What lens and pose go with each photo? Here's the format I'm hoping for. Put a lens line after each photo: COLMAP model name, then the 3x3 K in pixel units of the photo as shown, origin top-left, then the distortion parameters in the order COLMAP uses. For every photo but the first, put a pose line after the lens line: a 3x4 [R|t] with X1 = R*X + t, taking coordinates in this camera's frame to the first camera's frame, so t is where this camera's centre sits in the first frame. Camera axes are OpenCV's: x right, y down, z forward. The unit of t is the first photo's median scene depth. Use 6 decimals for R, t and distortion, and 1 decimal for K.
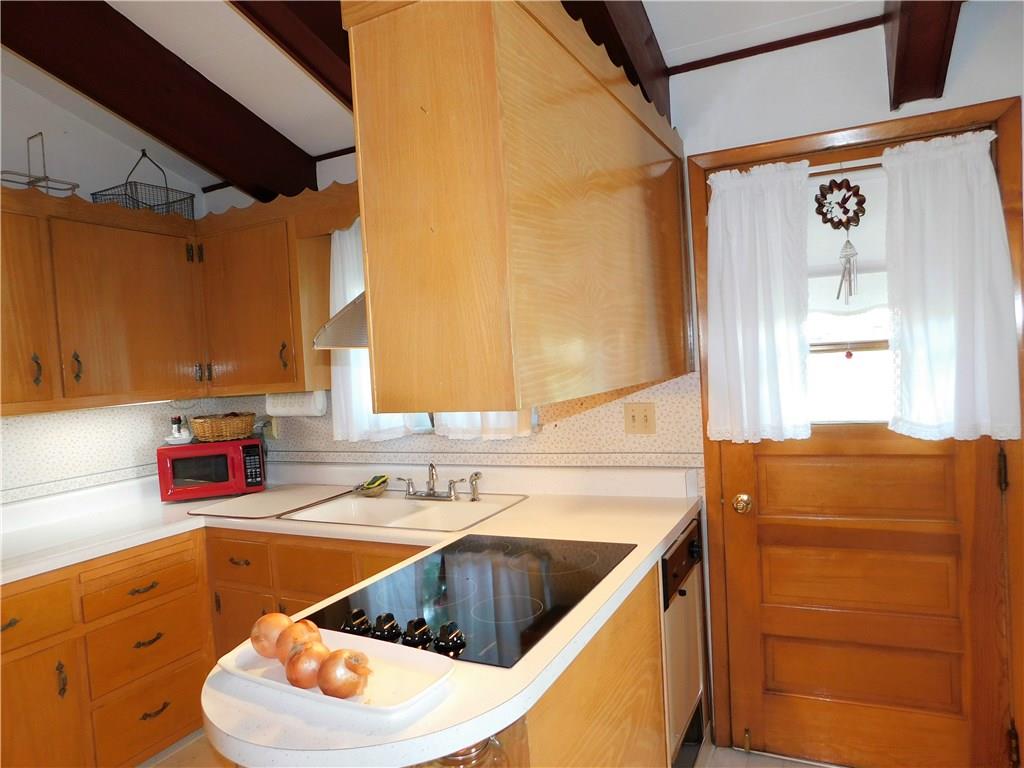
lens RADIAL K [[676.6, 0, 512.0], [0, 676.6, 384.0], [0, 0, 1]] dist [-0.065049, 0.048004]
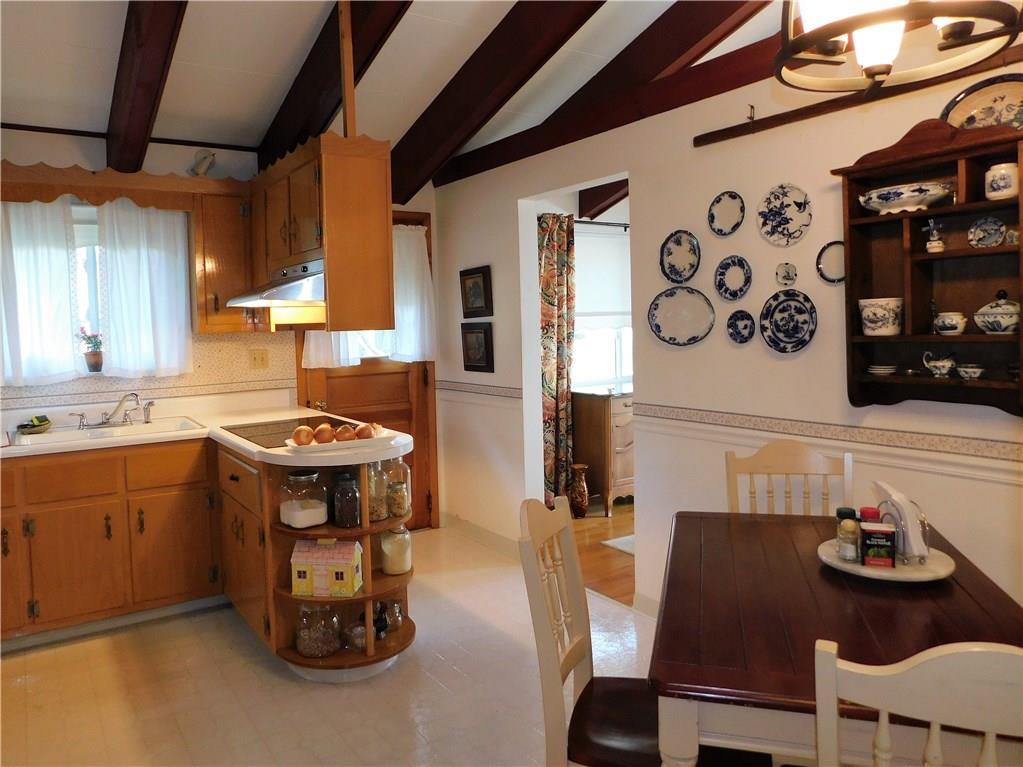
lens RADIAL K [[675.9, 0, 511.5], [0, 675.9, 383.5], [0, 0, 1]] dist [-0.065049, 0.048004]
pose [[0.472502, -0.030599, 0.880798, -0.862913], [0.031717, 0.999340, 0.017703, 0.092841], [-0.880759, 0.019571, 0.473160, -0.252211]]
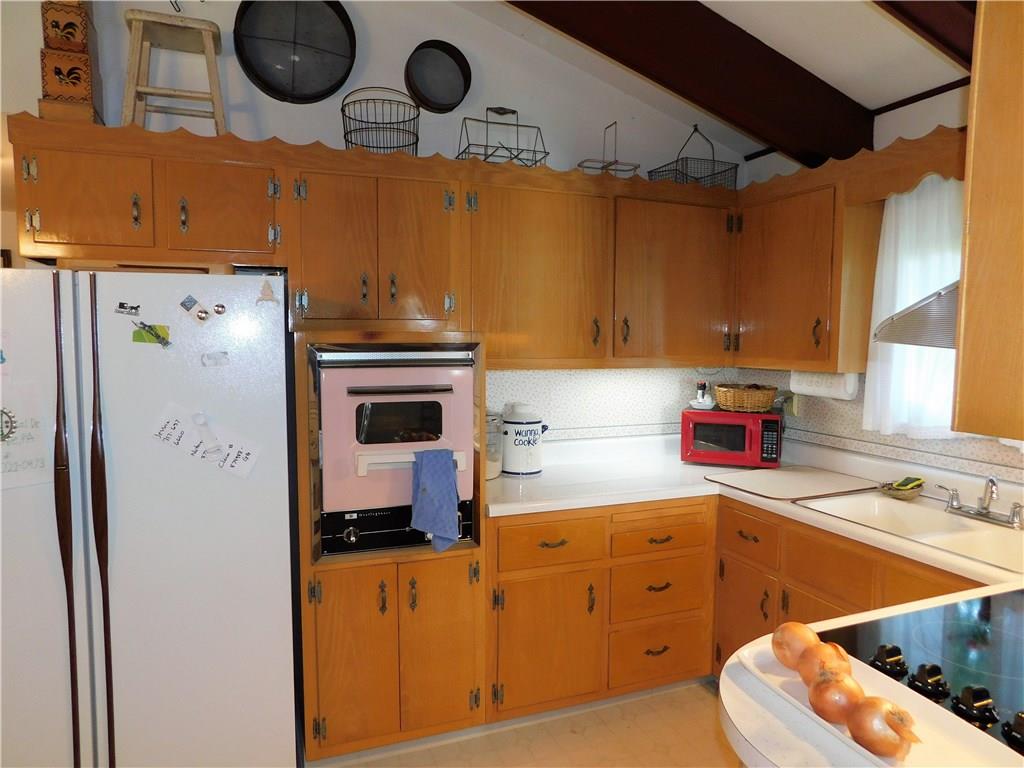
lens RADIAL K [[676.6, 0, 512.0], [0, 676.6, 384.0], [0, 0, 1]] dist [-0.065049, 0.048004]
pose [[0.746577, 0.117198, -0.654896, -0.038347], [-0.078793, 0.993010, 0.087882, -0.019963], [0.660617, -0.014009, 0.750592, 0.014061]]
